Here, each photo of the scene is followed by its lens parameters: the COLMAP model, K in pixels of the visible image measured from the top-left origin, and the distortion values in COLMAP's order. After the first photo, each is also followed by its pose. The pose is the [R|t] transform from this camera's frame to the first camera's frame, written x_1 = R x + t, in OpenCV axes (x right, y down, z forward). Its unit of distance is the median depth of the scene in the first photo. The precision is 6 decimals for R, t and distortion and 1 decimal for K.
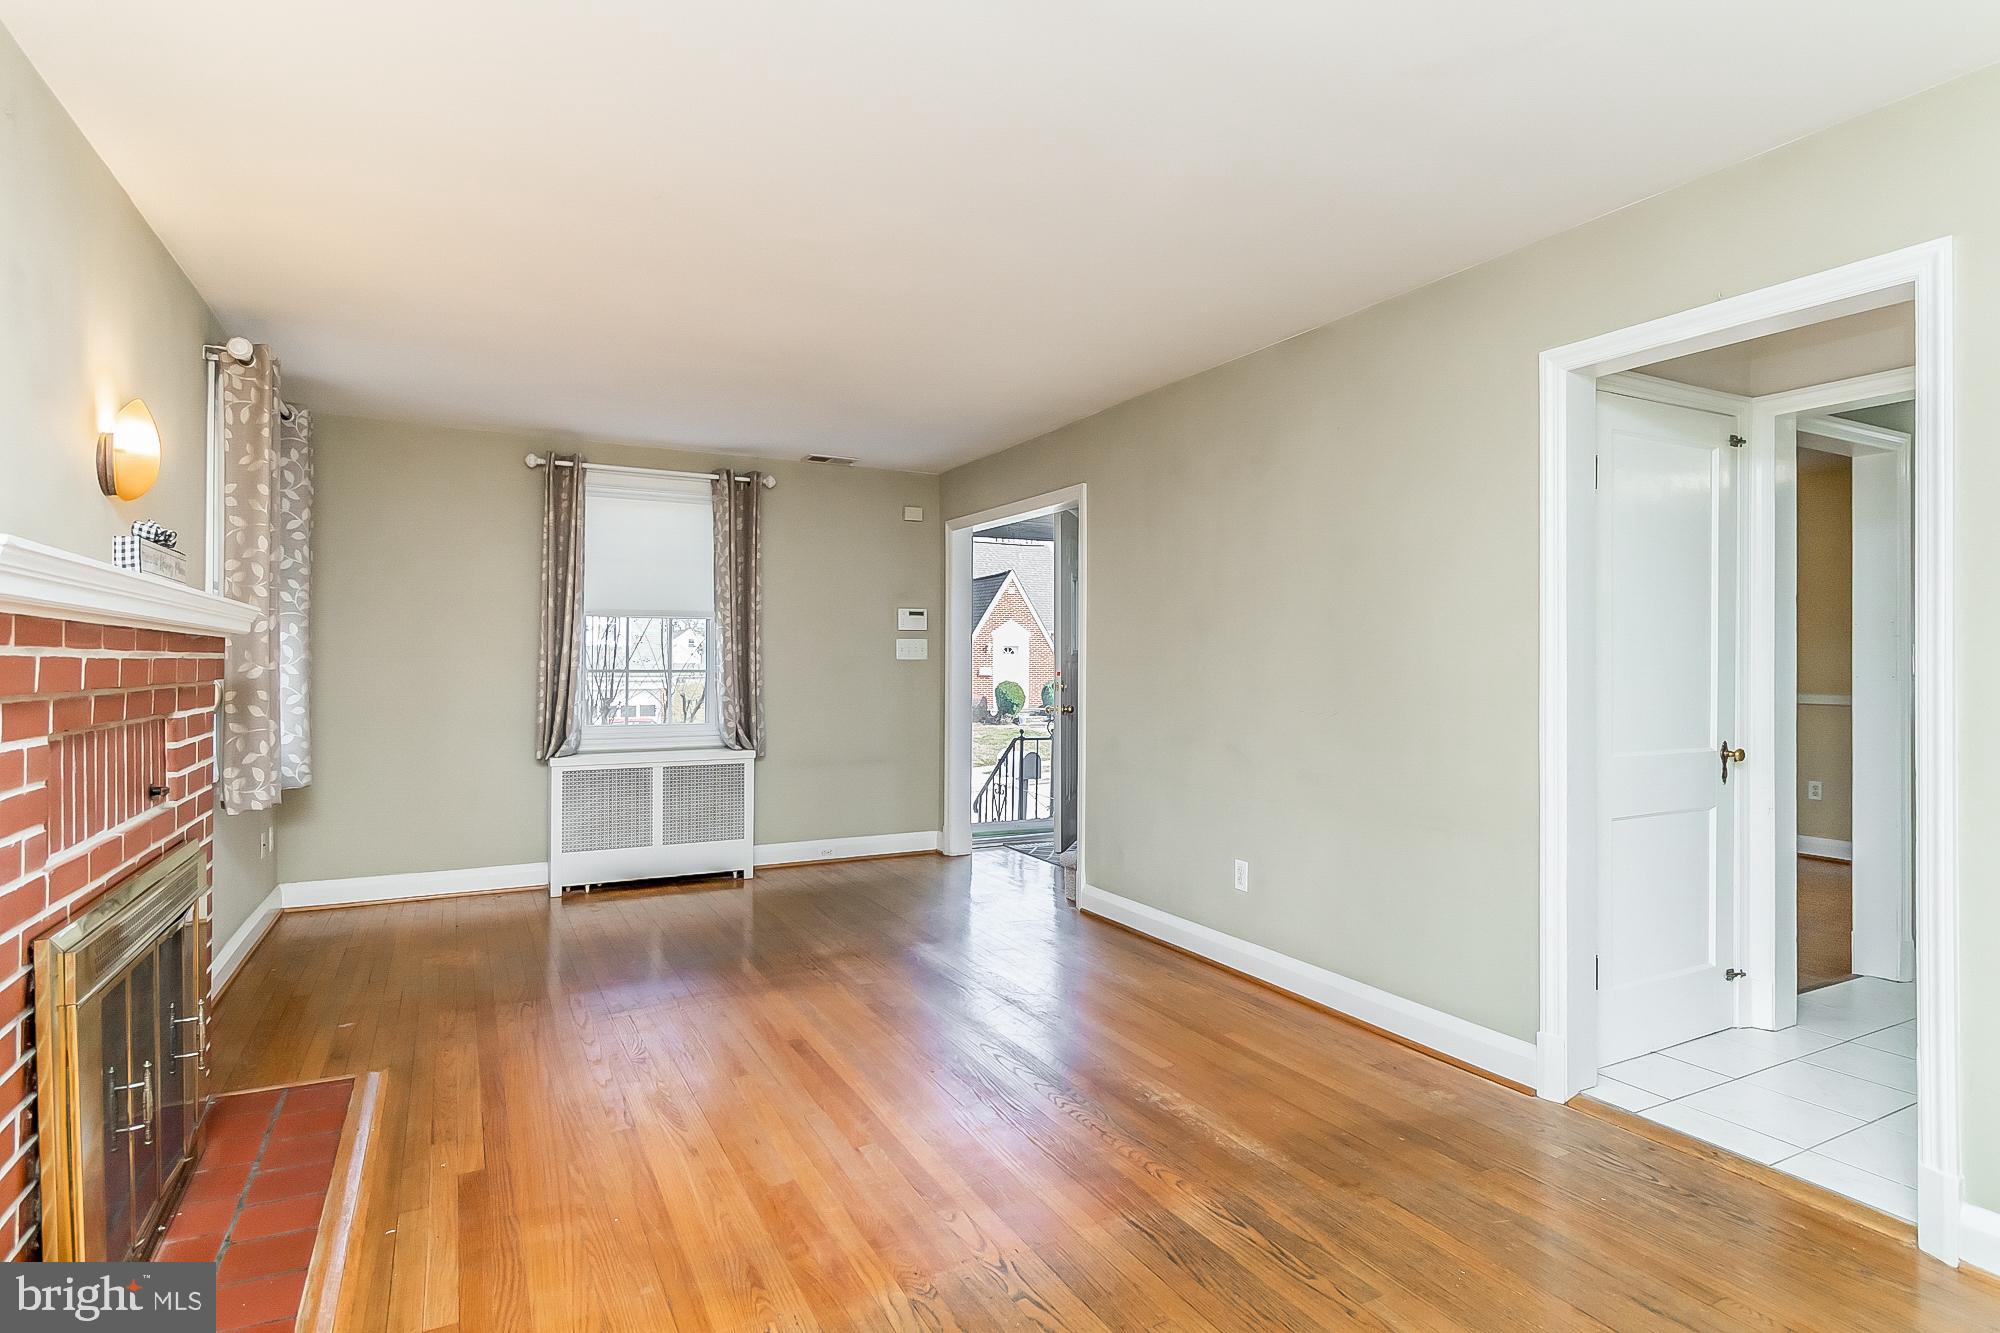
lens RADIAL K [[1026.3, 0, 1019.5], [0, 1026.3, 660.3], [0, 0, 1]] dist [0.000752, -0.000324]
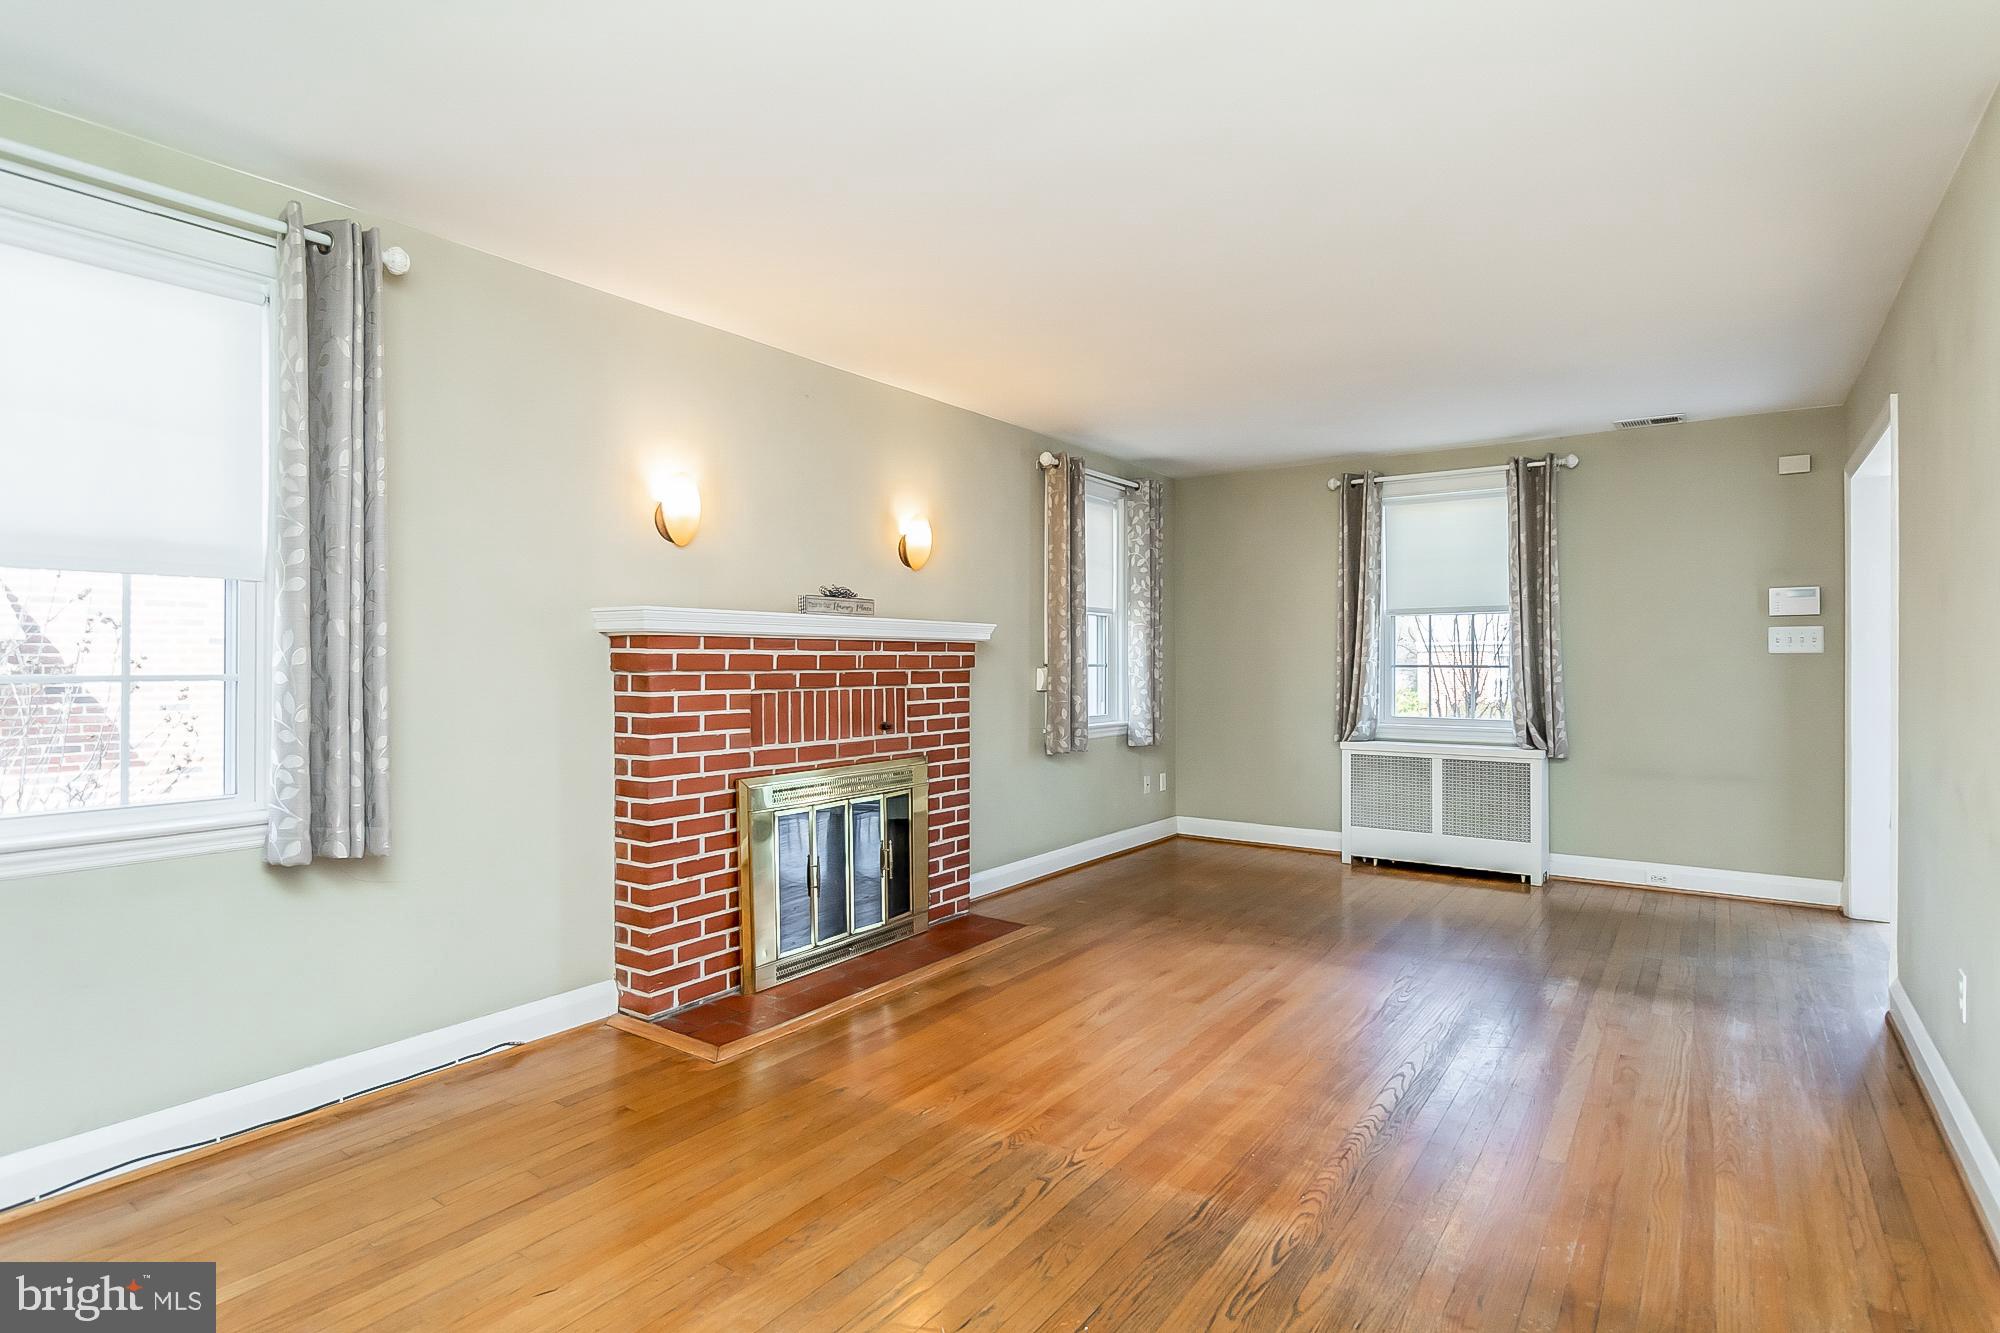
lens RADIAL K [[1026.3, 0, 1019.5], [0, 1026.3, 660.3], [0, 0, 1]] dist [0.000752, -0.000324]
pose [[0.447492, -0.001073, -0.894287, 0.400086], [0.003189, 0.999995, 0.000396, 0.003106], [0.894282, -0.003029, 0.447493, 0.162650]]
